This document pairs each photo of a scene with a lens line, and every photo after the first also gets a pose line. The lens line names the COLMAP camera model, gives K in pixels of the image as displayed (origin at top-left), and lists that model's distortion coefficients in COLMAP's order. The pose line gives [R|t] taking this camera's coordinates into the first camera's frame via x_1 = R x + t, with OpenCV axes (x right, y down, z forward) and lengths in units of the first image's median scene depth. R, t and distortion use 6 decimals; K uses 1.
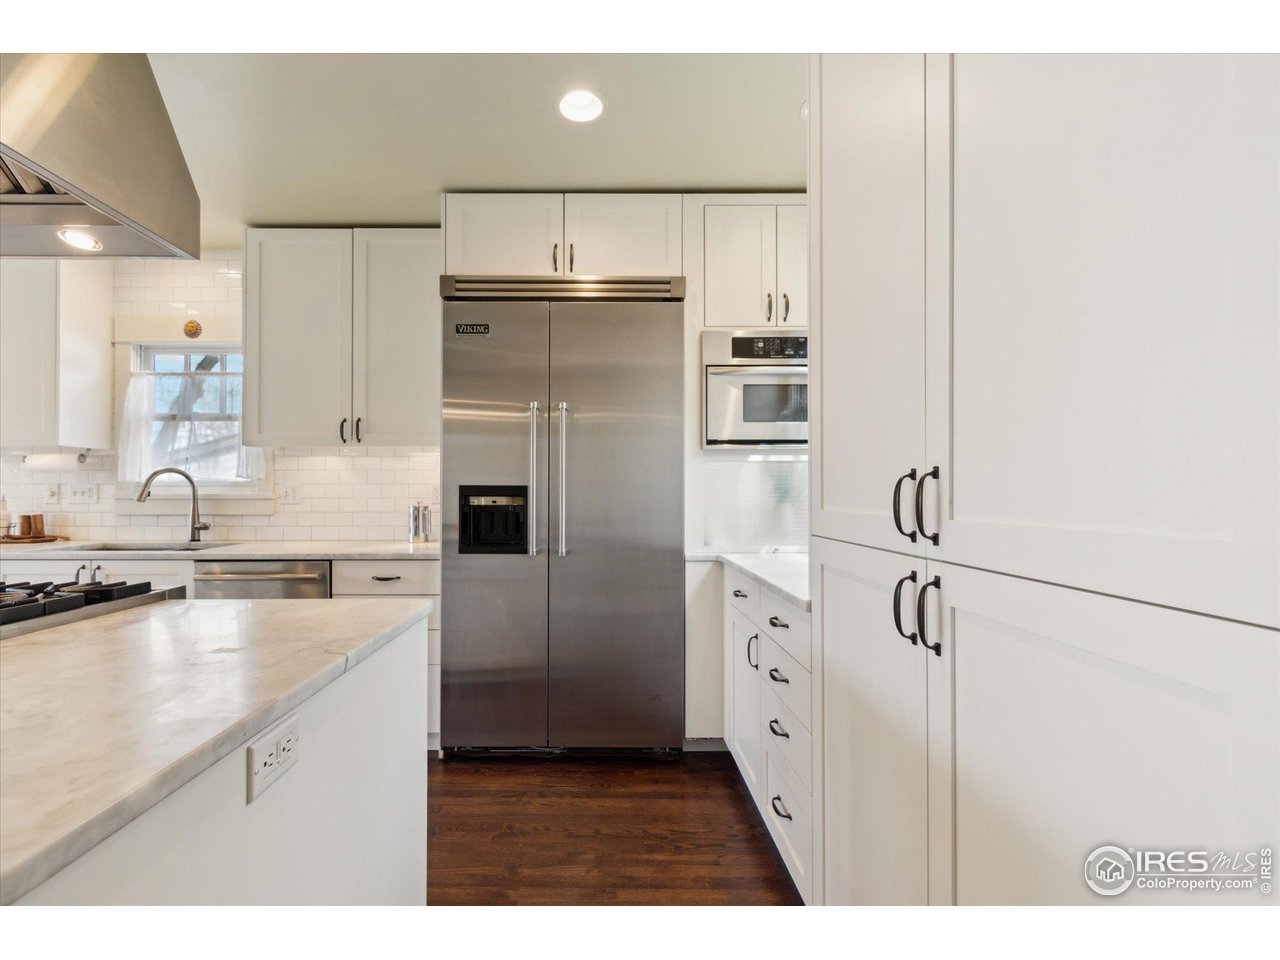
lens RADIAL K [[575.9, 0, 636.3], [0, 575.9, 488.8], [0, 0, 1]] dist [-0.000749, -0.000084]
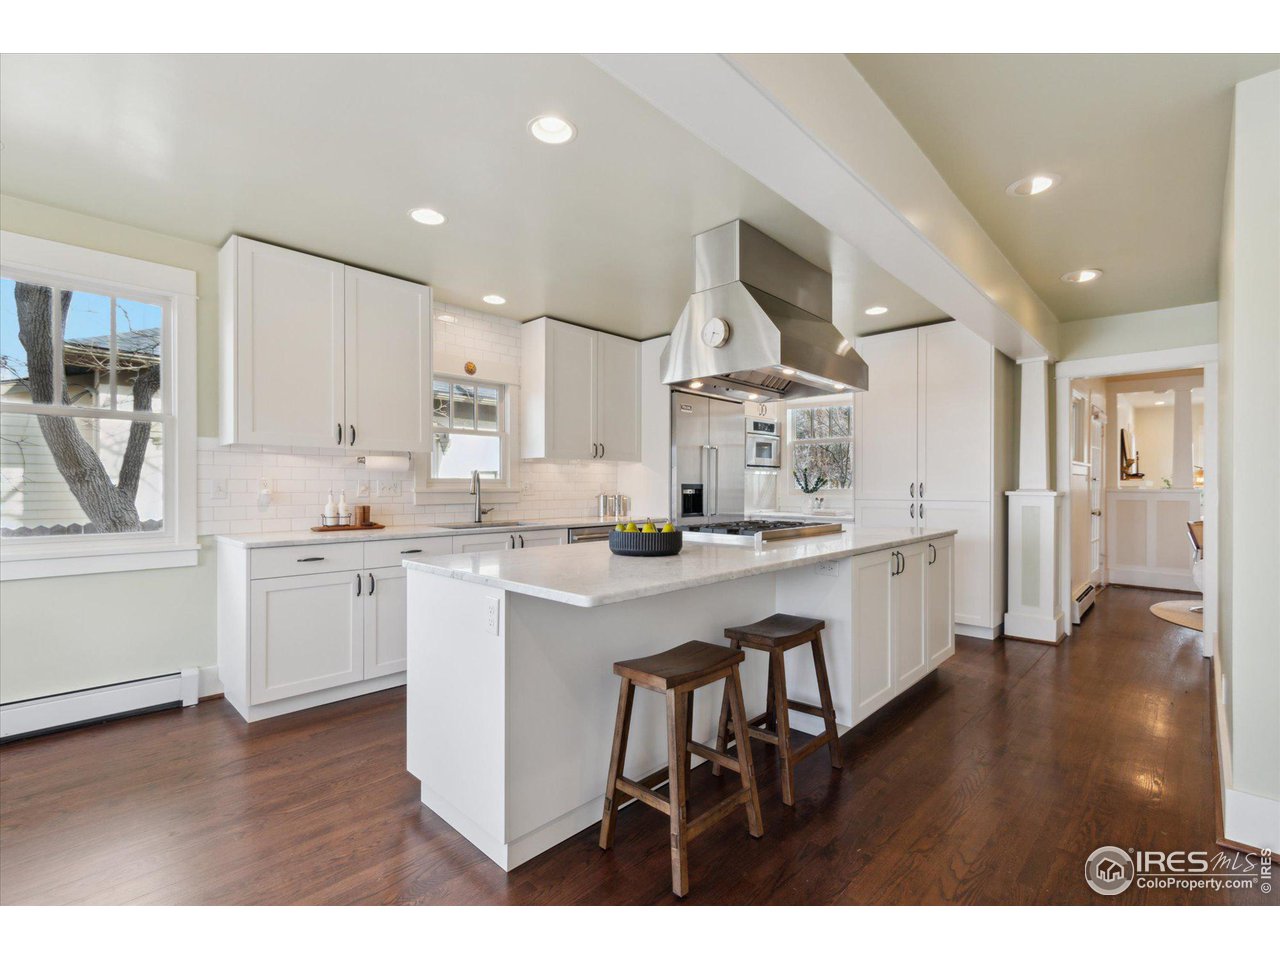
lens RADIAL K [[575.9, 0, 636.3], [0, 575.9, 488.8], [0, 0, 1]] dist [-0.000749, -0.000084]
pose [[0.701629, -0.002055, 0.712540, -1.525454], [-0.004780, 0.999960, 0.007590, -0.002647], [-0.712527, -0.008731, 0.701591, -0.256724]]
